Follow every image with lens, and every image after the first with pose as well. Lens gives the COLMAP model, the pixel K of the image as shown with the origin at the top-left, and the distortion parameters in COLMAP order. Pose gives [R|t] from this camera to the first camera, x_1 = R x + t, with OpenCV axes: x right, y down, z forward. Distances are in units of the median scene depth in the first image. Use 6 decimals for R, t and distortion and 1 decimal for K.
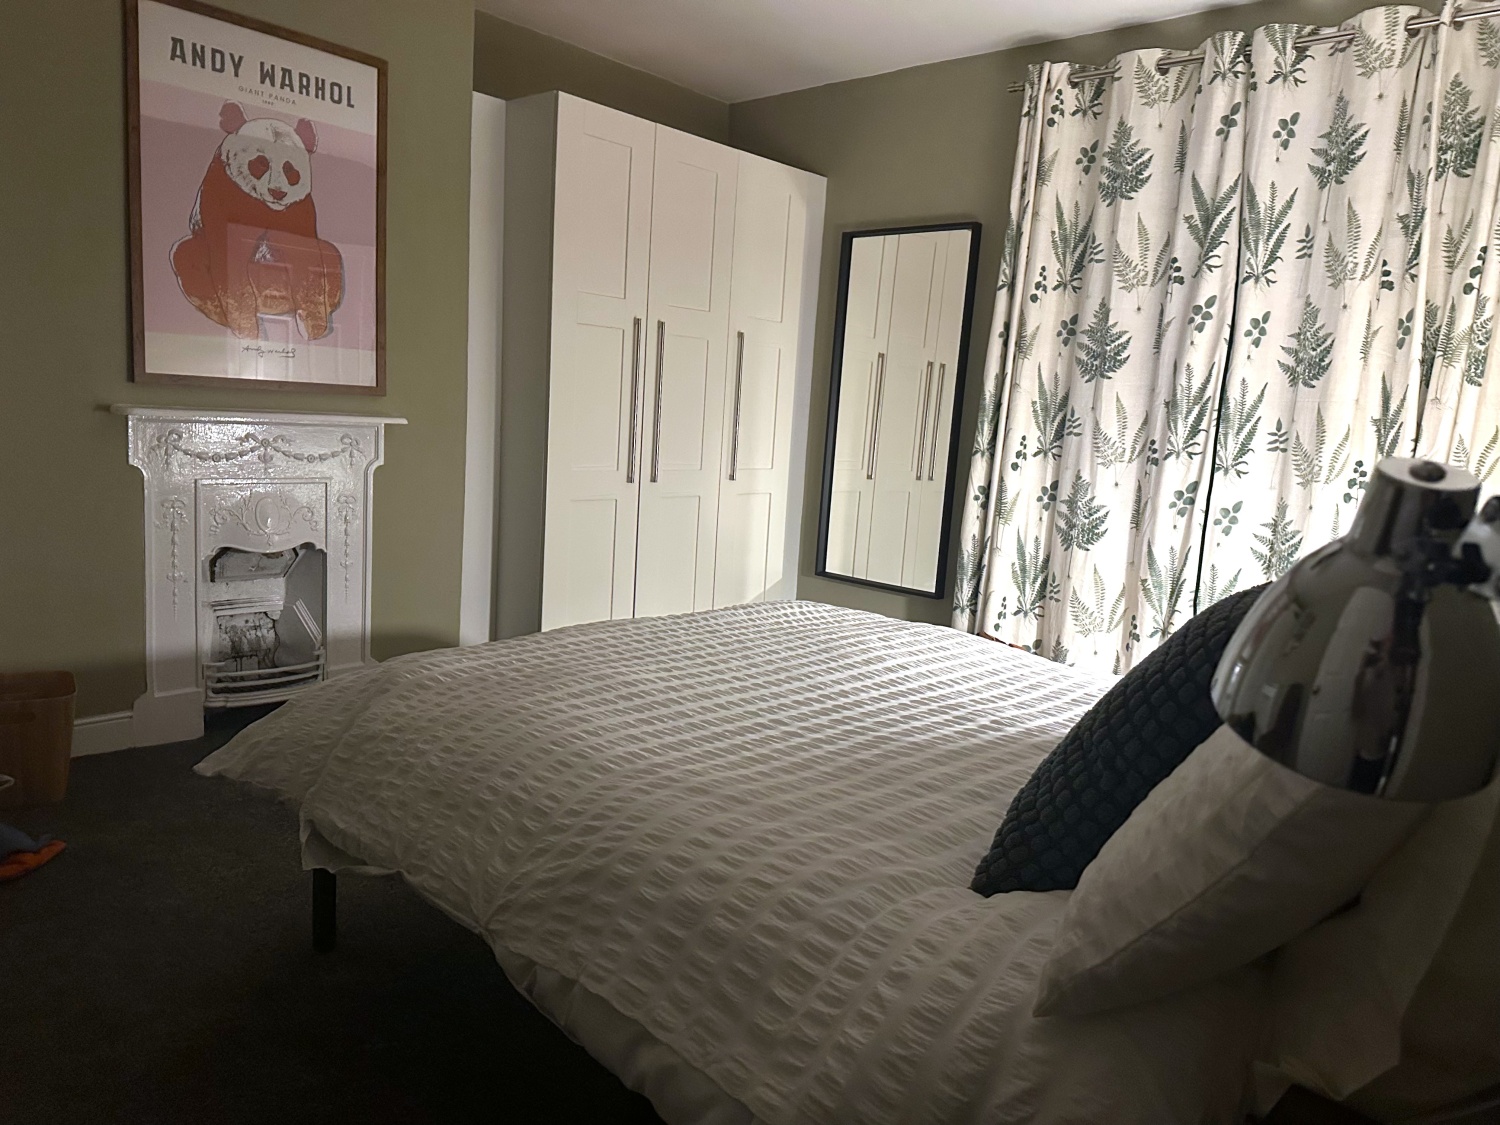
lens RADIAL K [[1045.9, 0, 756.2], [0, 1045.9, 548.9], [0, 0, 1]] dist [0.047222, -0.057933]
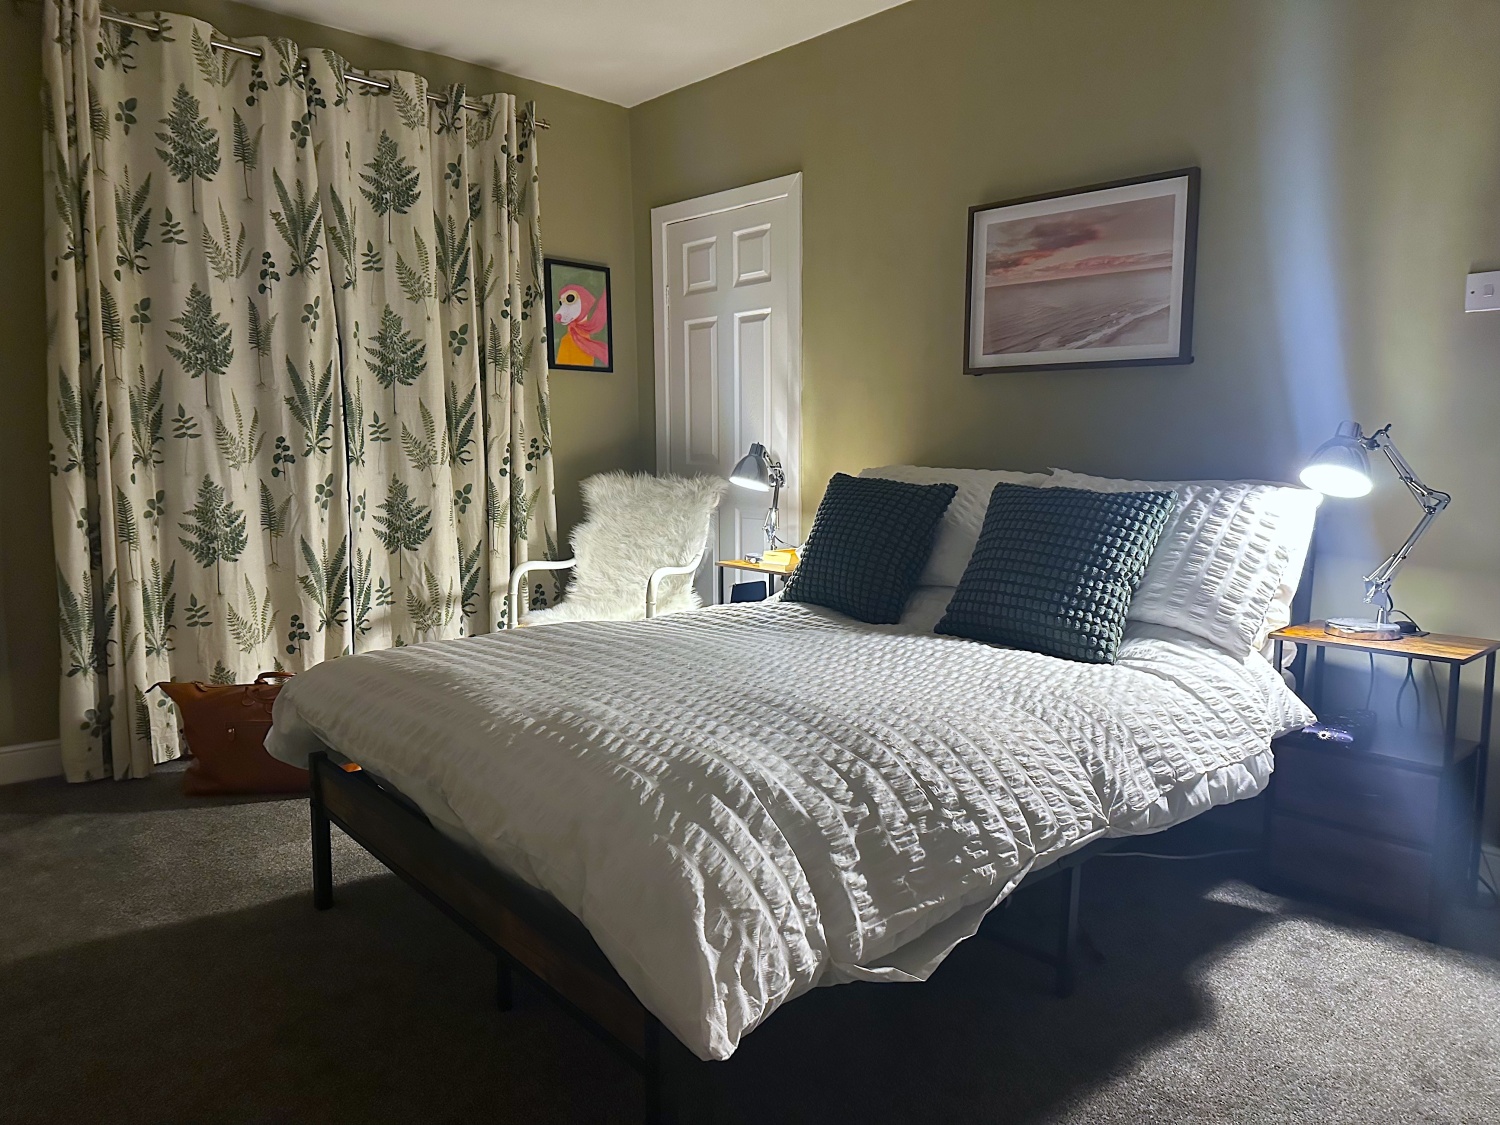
lens RADIAL K [[1045.9, 0, 756.2], [0, 1045.9, 548.9], [0, 0, 1]] dist [0.047222, -0.057933]
pose [[0.093267, -0.164418, 0.981971, -0.574202], [0.135981, 0.979132, 0.151027, -0.090495], [-0.986312, 0.119443, 0.113679, 0.464870]]
